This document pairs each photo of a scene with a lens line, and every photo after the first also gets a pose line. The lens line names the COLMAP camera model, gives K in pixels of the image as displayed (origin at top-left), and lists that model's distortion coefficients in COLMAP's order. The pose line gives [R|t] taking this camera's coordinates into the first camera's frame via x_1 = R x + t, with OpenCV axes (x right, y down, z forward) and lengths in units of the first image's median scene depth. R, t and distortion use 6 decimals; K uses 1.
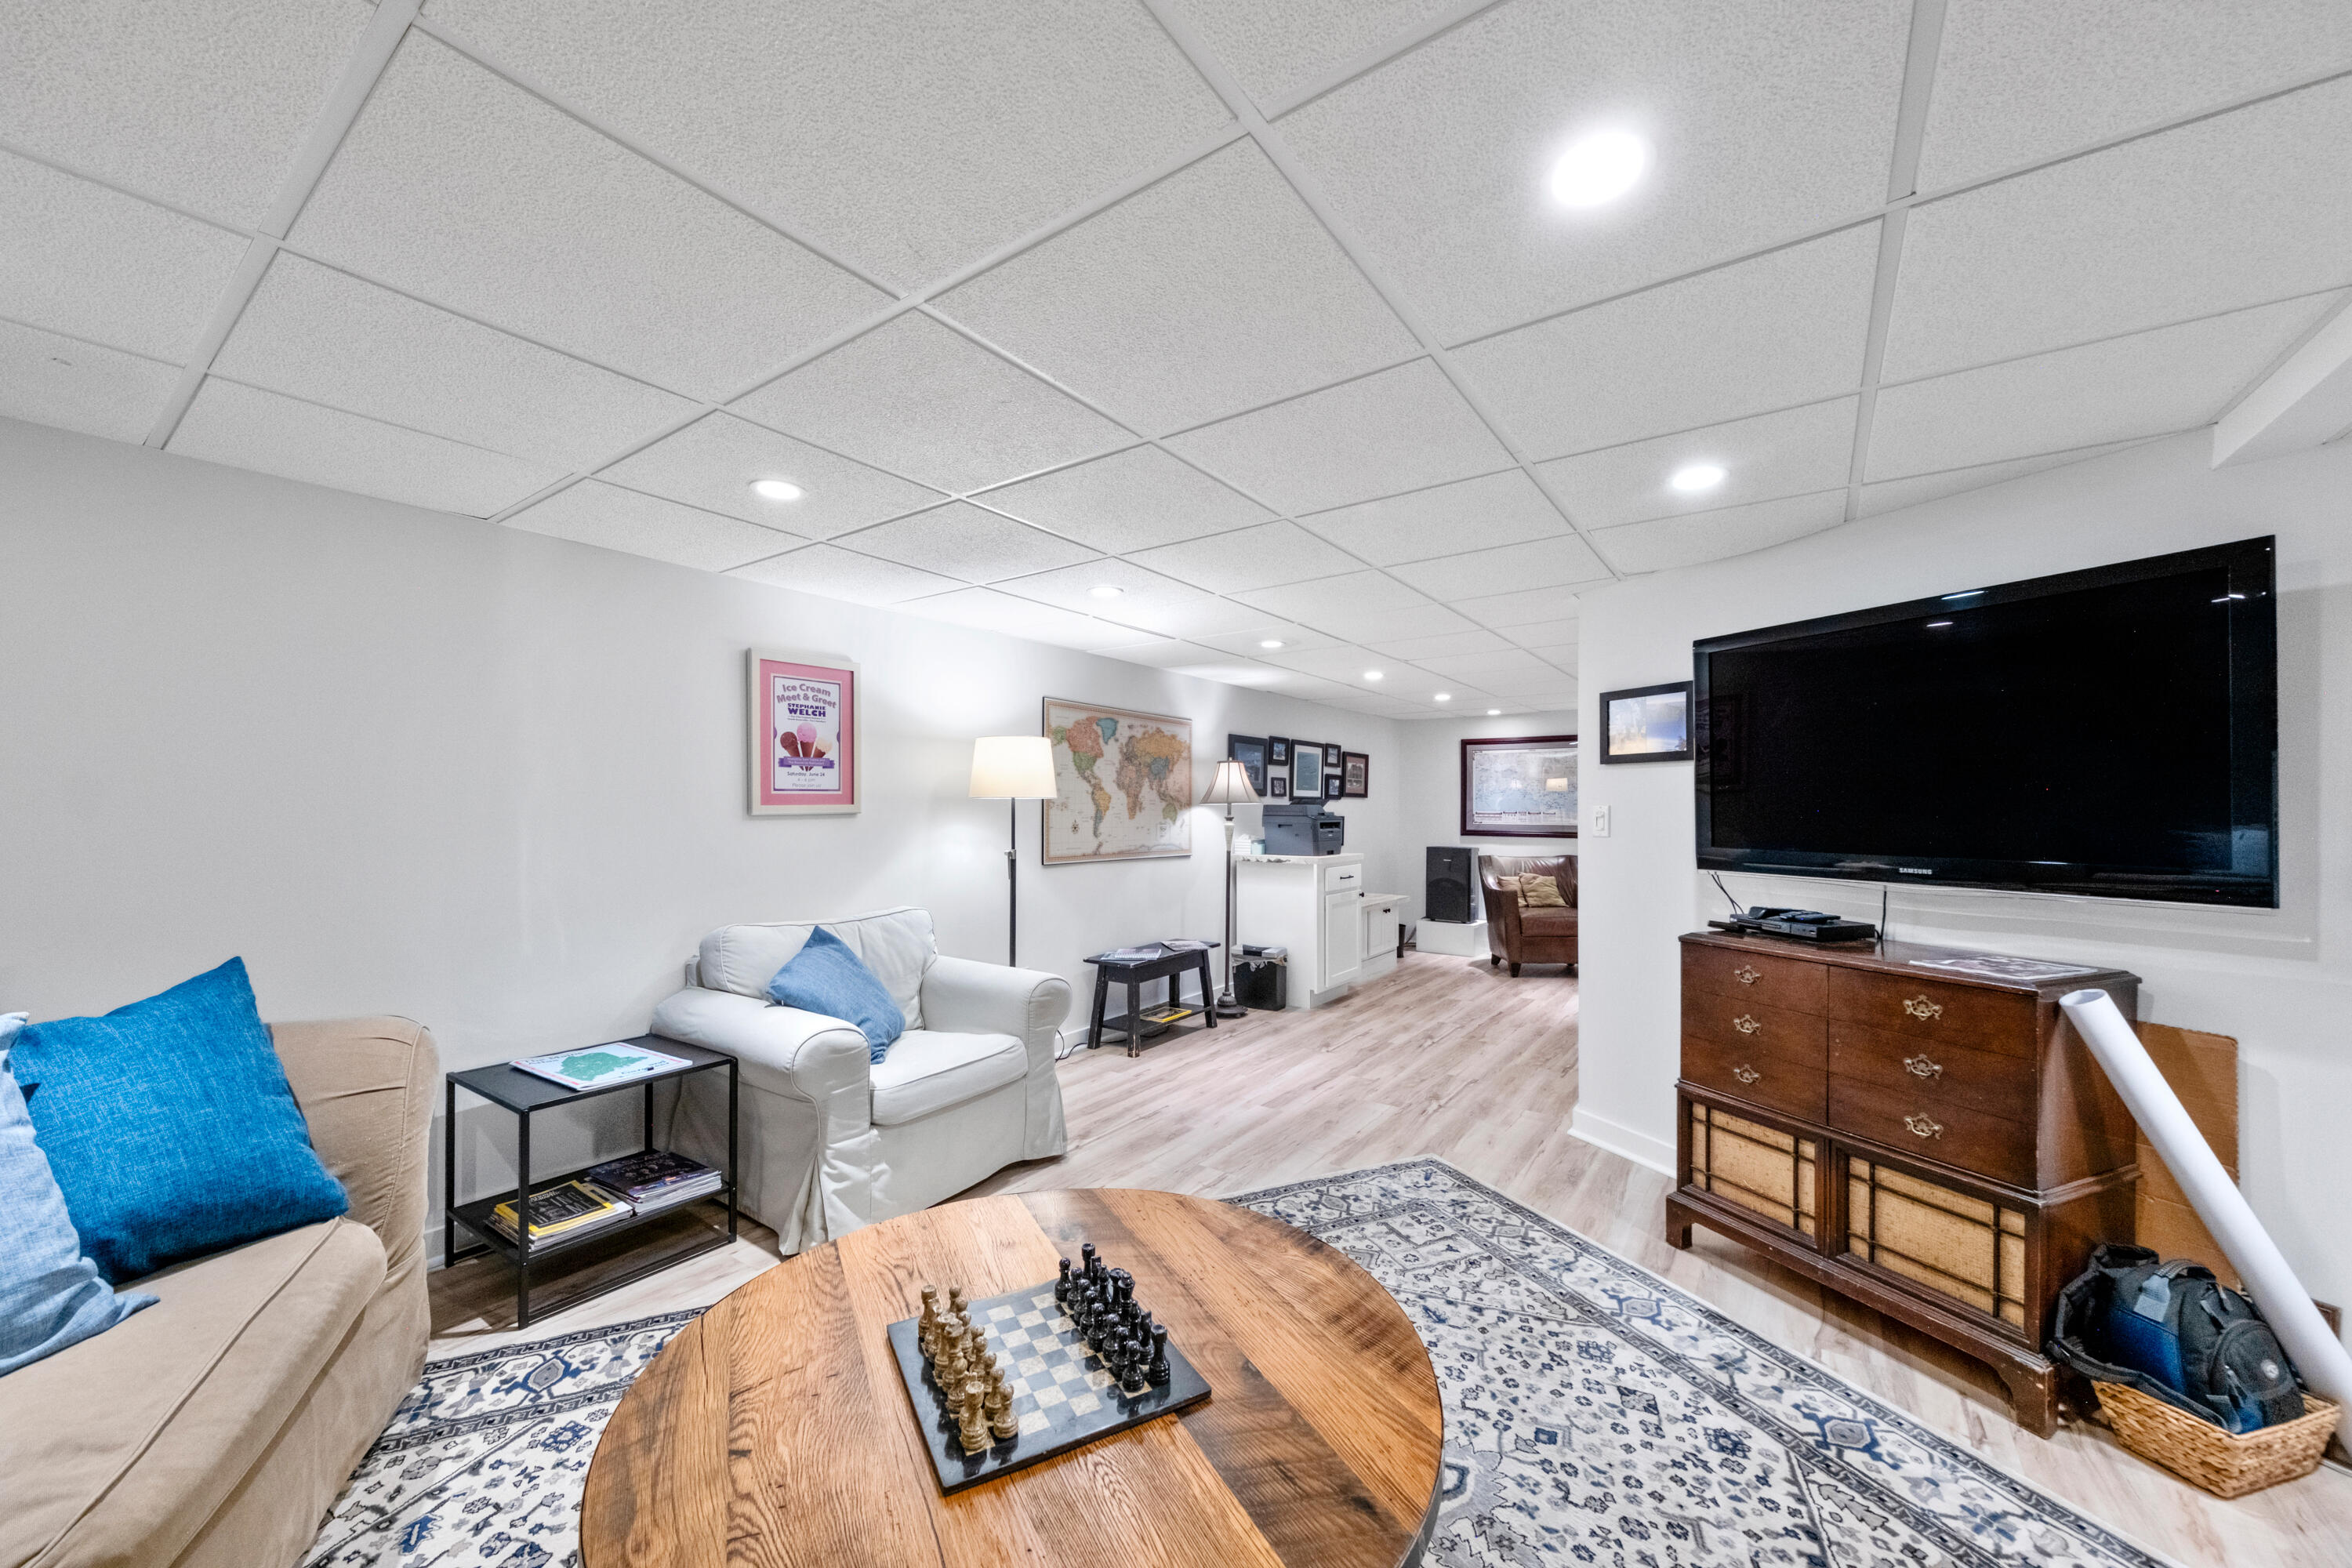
lens RADIAL K [[872.7, 0, 1159.7], [0, 872.7, 814.6], [0, 0, 1]] dist [0.009725, -0.001291]
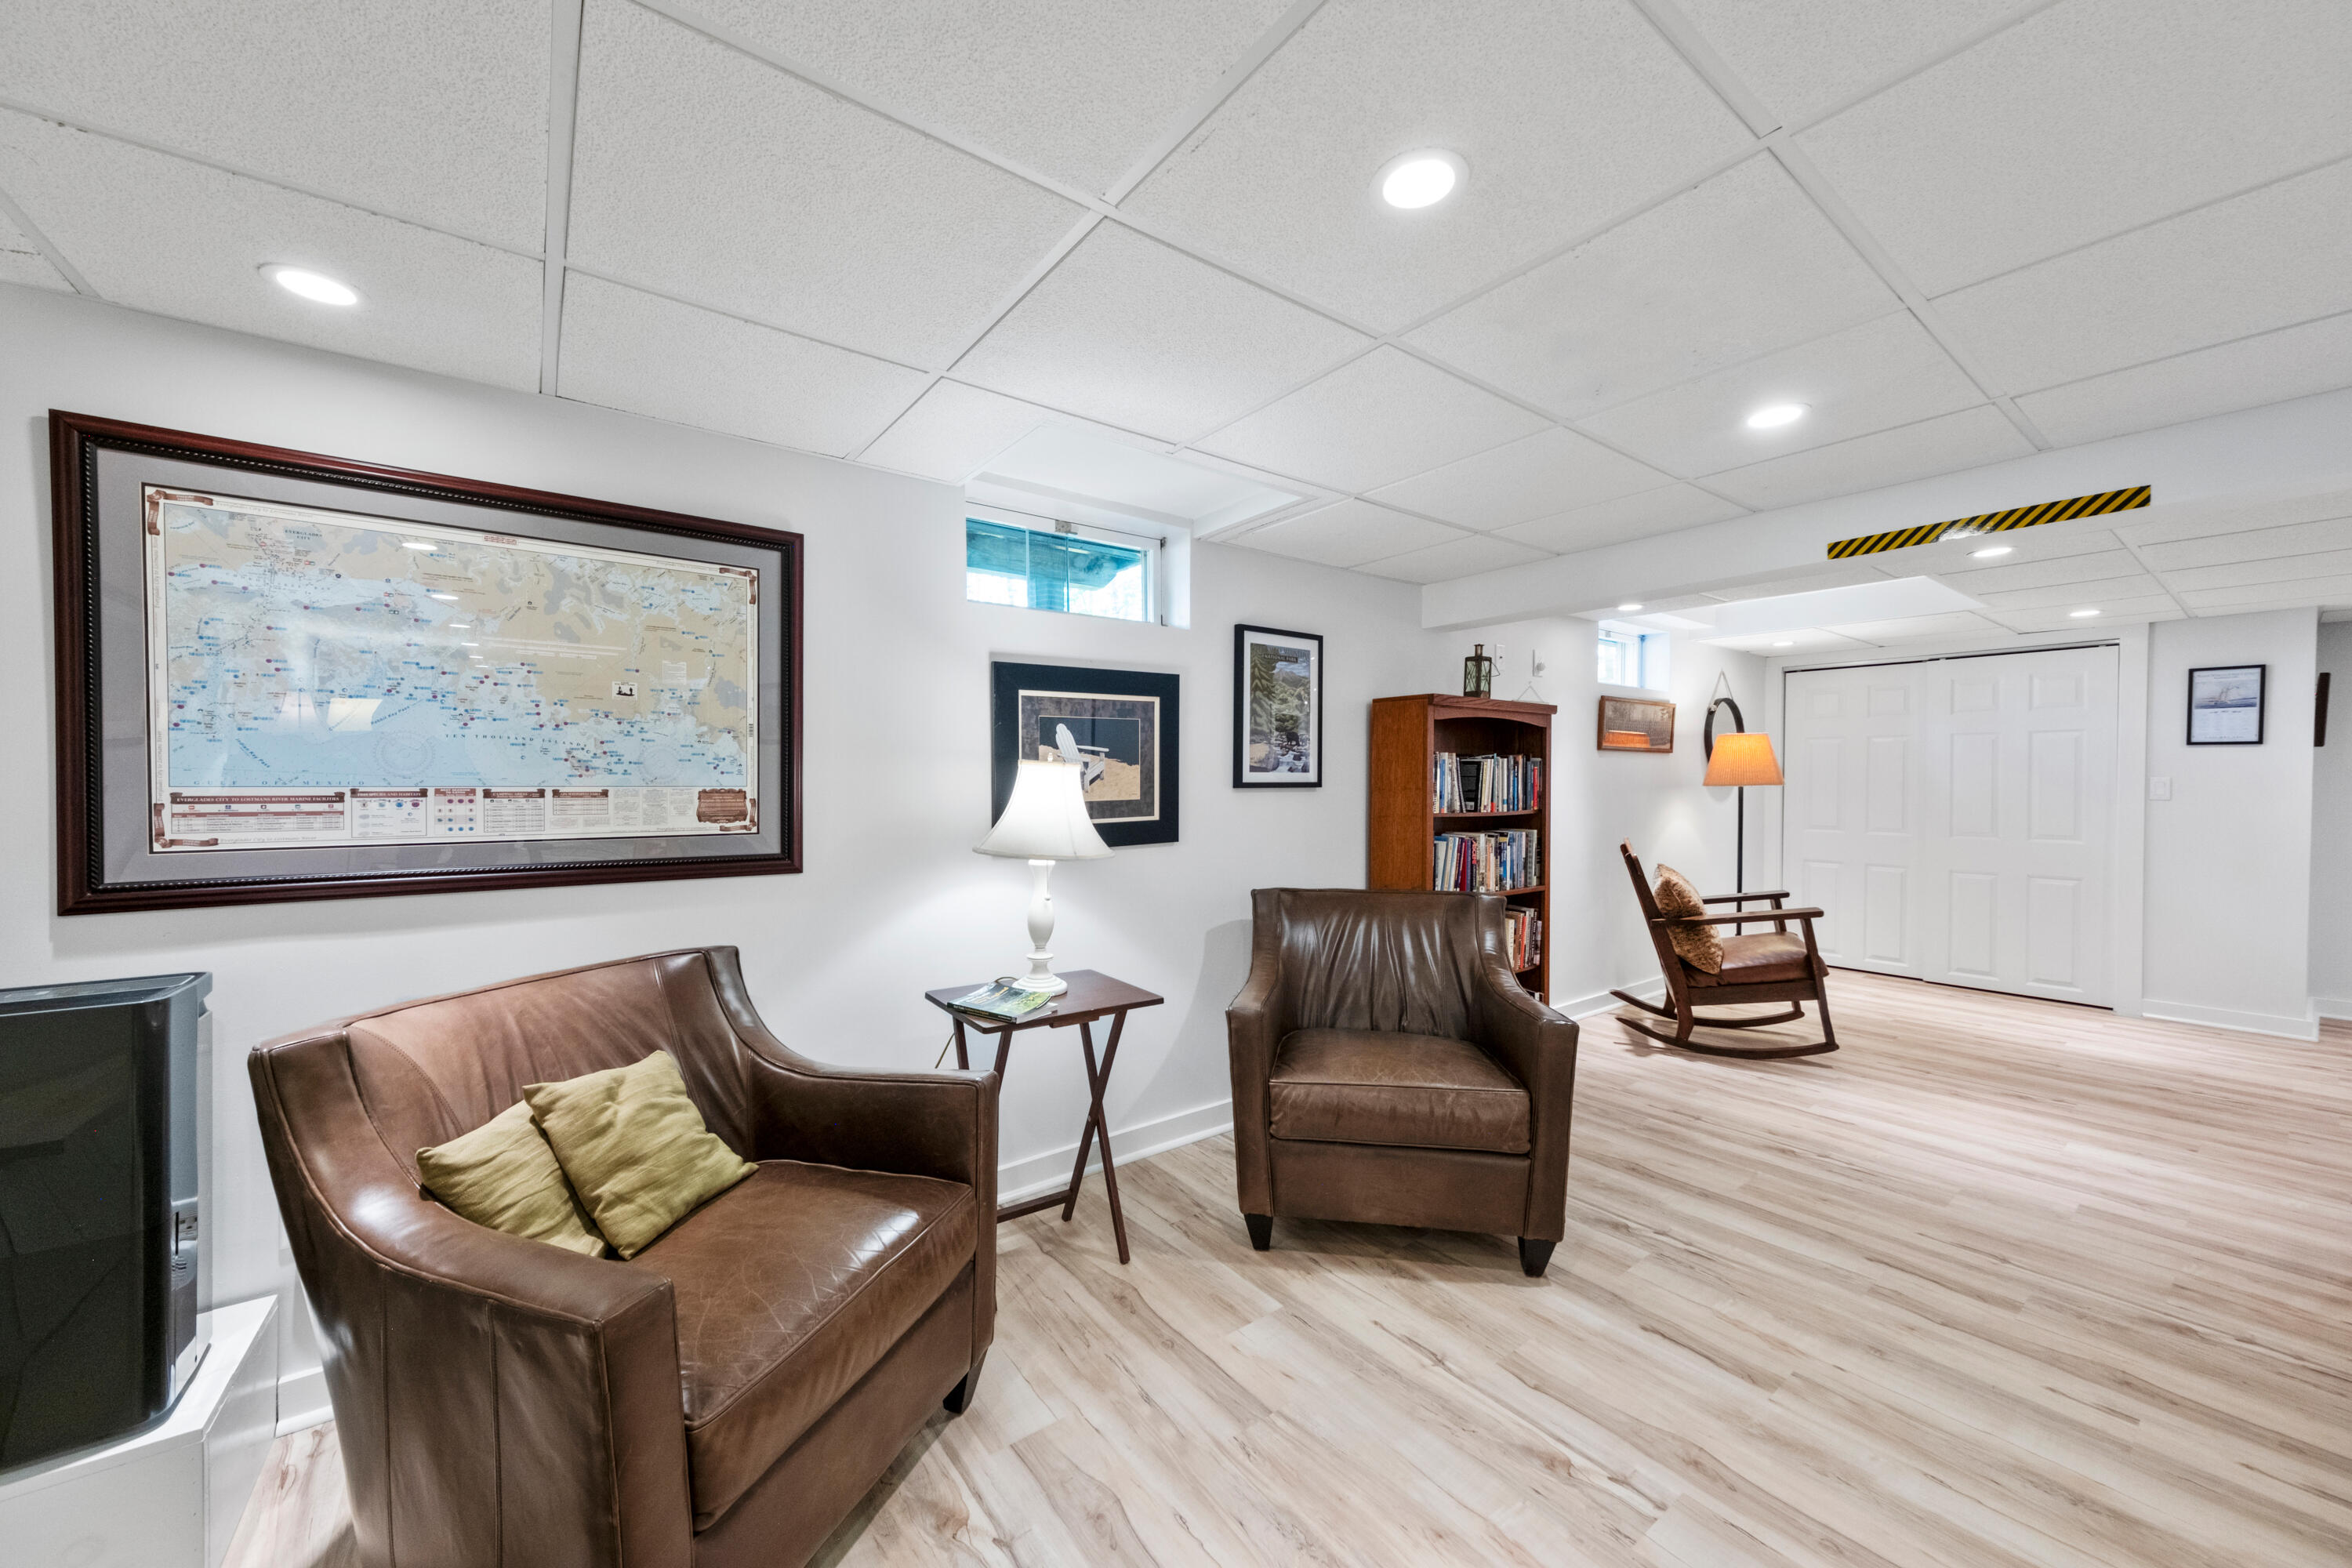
lens RADIAL K [[872.7, 0, 1180.0], [0, 872.7, 786.5], [0, 0, 1]] dist [0.009725, -0.001291]
pose [[0.287622, -0.010438, 0.957687, 0.799220], [0.012235, 0.999899, 0.007224, -0.010809], [-0.957666, 0.009639, 0.287721, 2.458724]]
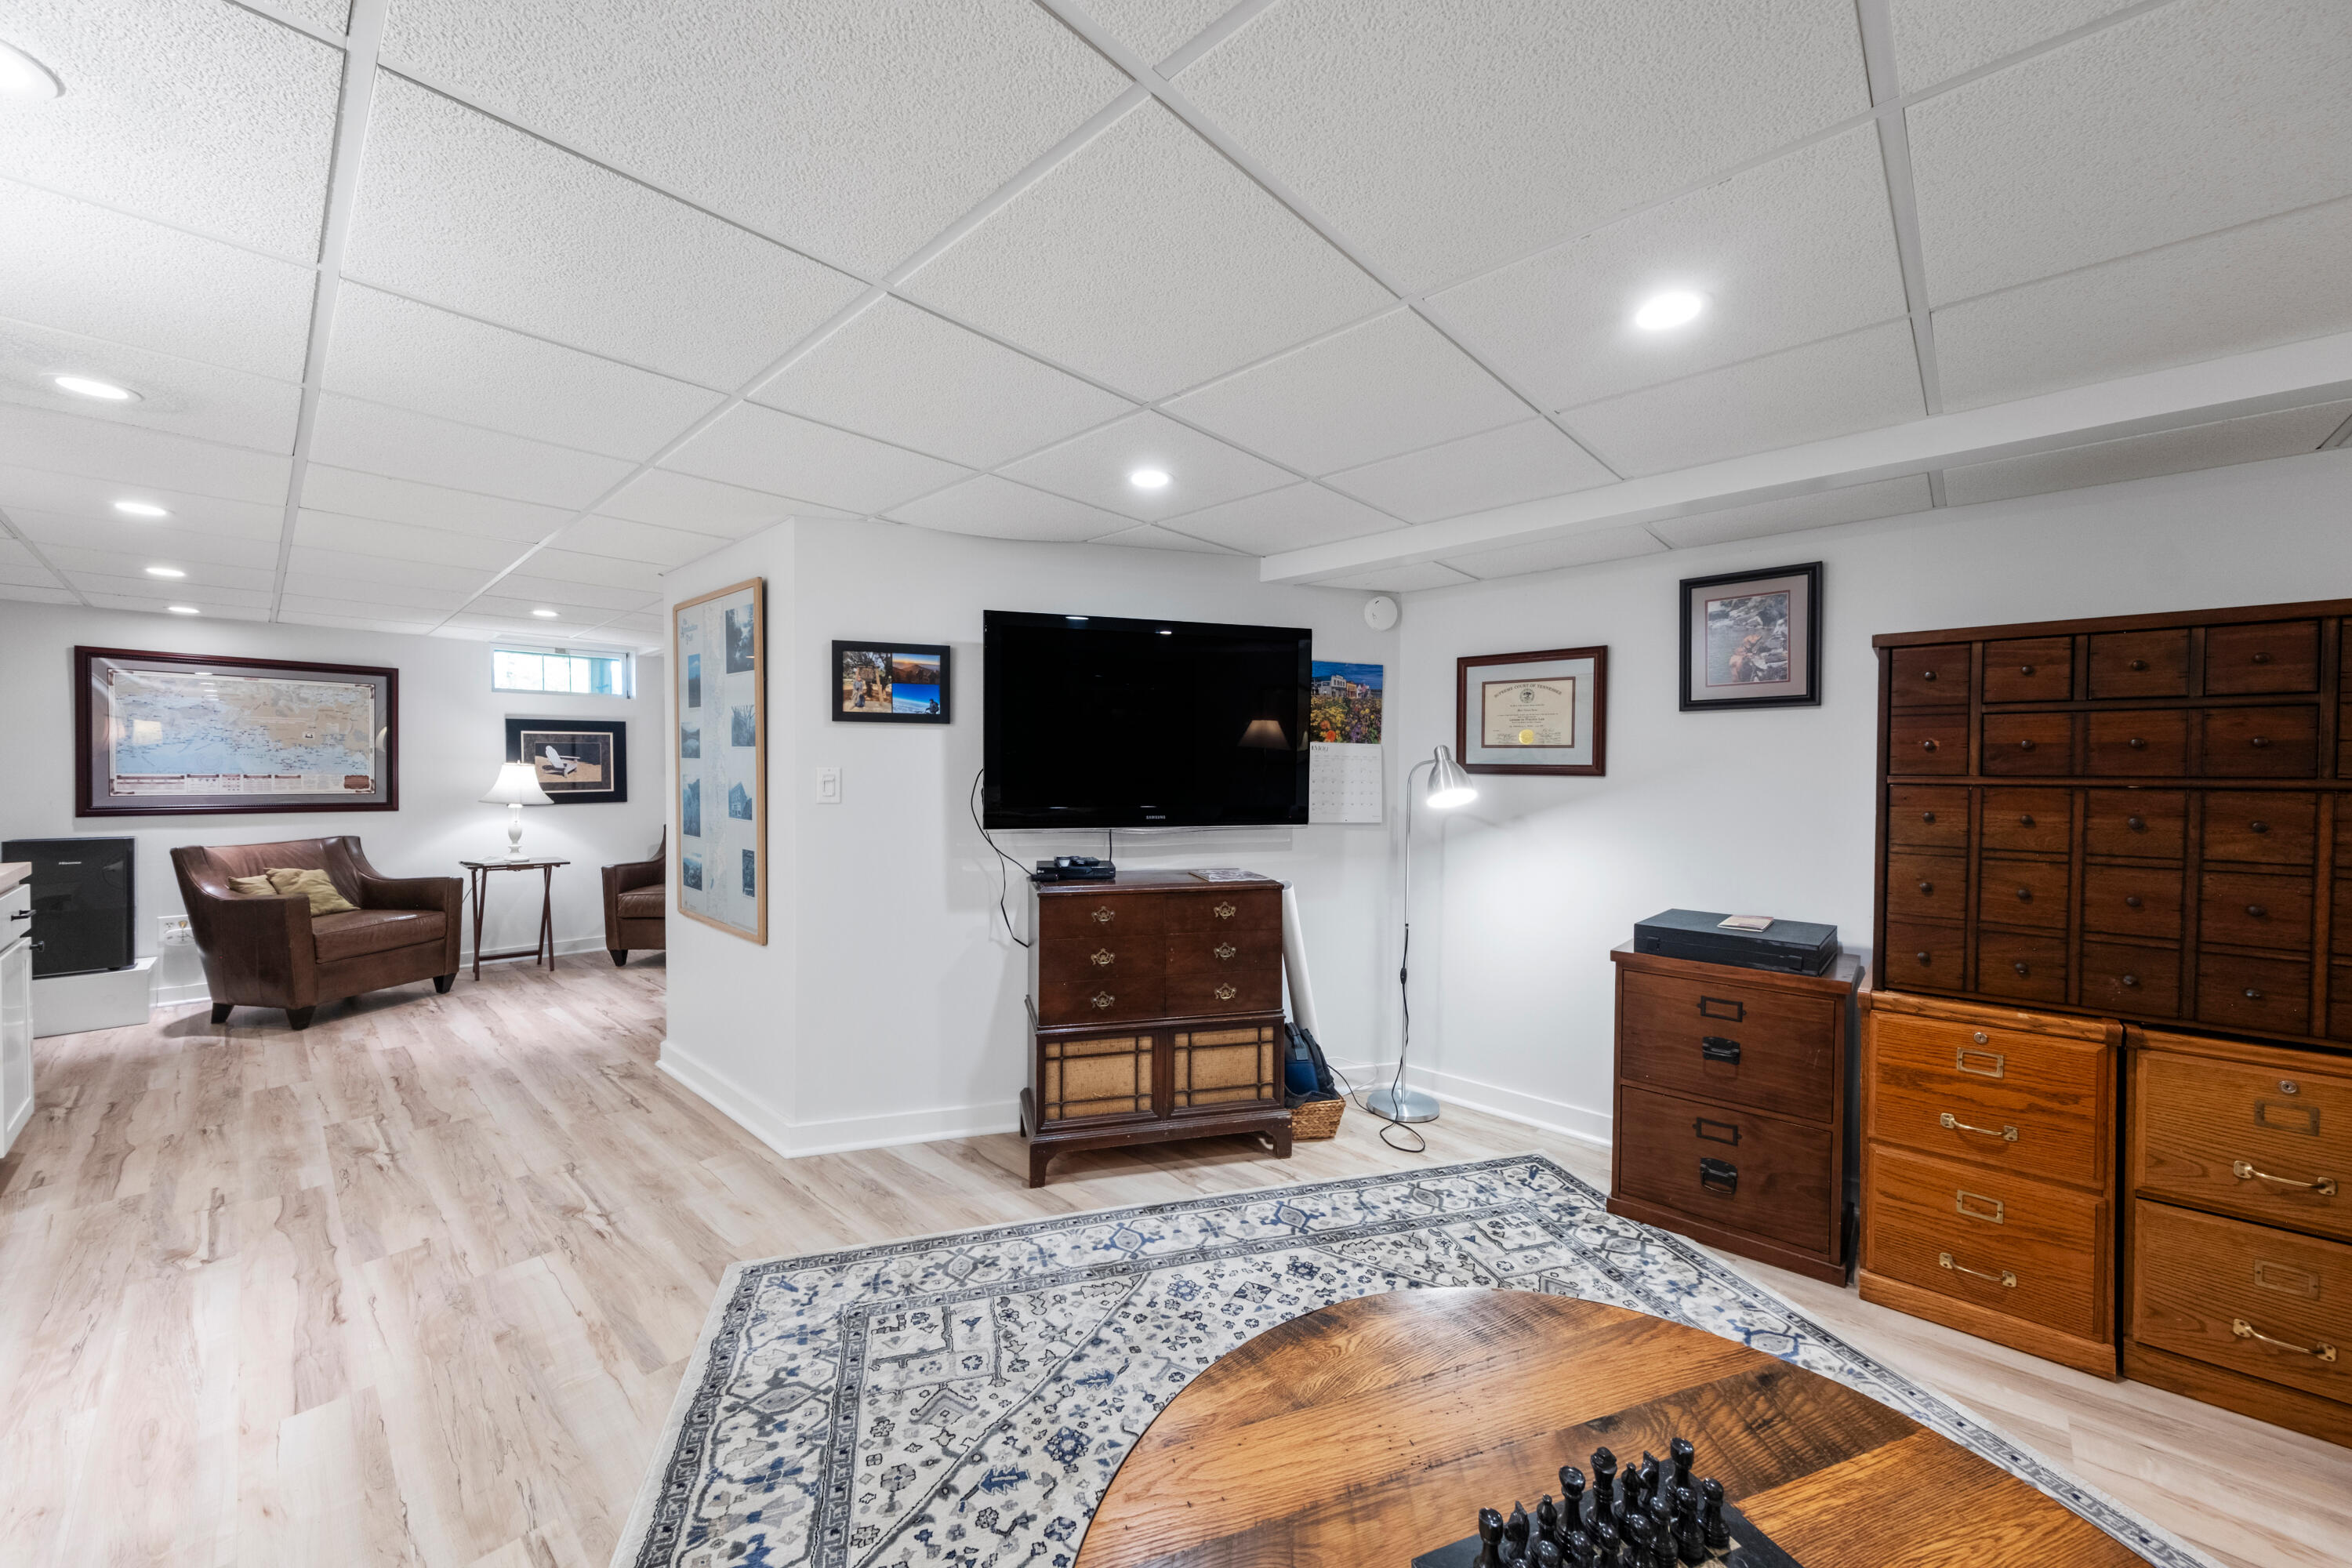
lens RADIAL K [[872.7, 0, 1183.3], [0, 872.7, 777.7], [0, 0, 1]] dist [0.009725, -0.001291]
pose [[0.114153, -0.011875, 0.993392, -0.482428], [0.006759, 0.999915, 0.011176, -0.011268], [-0.993440, 0.005439, 0.114224, 0.787330]]
